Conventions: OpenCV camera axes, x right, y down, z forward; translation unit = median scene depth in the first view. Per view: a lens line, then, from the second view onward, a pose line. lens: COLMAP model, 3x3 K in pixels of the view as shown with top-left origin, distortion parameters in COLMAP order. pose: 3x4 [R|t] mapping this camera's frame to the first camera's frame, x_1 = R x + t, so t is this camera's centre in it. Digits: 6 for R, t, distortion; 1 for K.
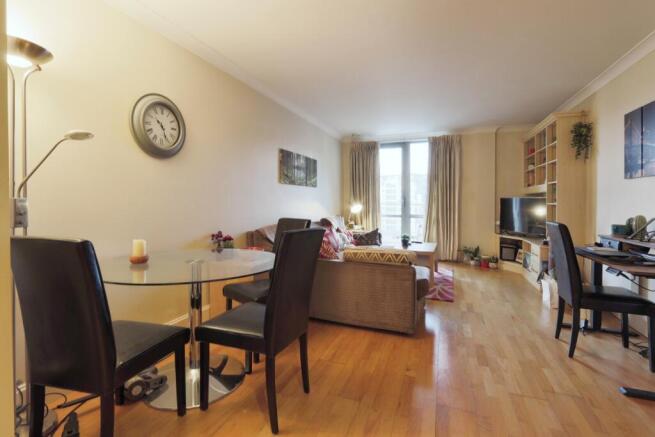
lens RADIAL K [[311.1, 0, 324.7], [0, 311.1, 206.3], [0, 0, 1]] dist [-0.000123, -0.000292]
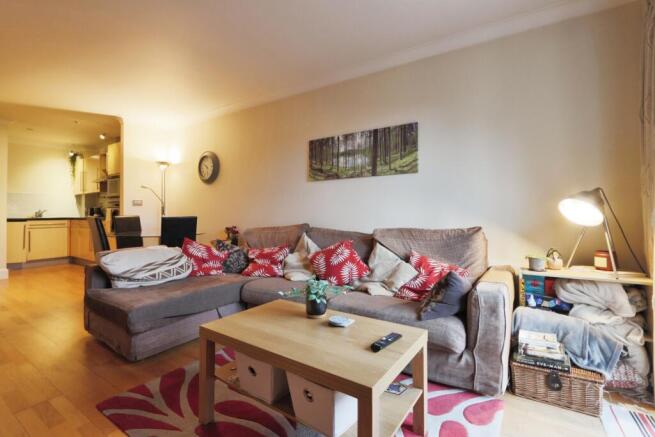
lens RADIAL K [[311.1, 0, 324.7], [0, 311.1, 206.3], [0, 0, 1]] dist [-0.000123, -0.000292]
pose [[-0.231217, -0.008470, -0.972865, 0.659116], [-0.001342, 0.999964, -0.008387, 0.002026], [0.972901, -0.000633, -0.231220, 1.202609]]
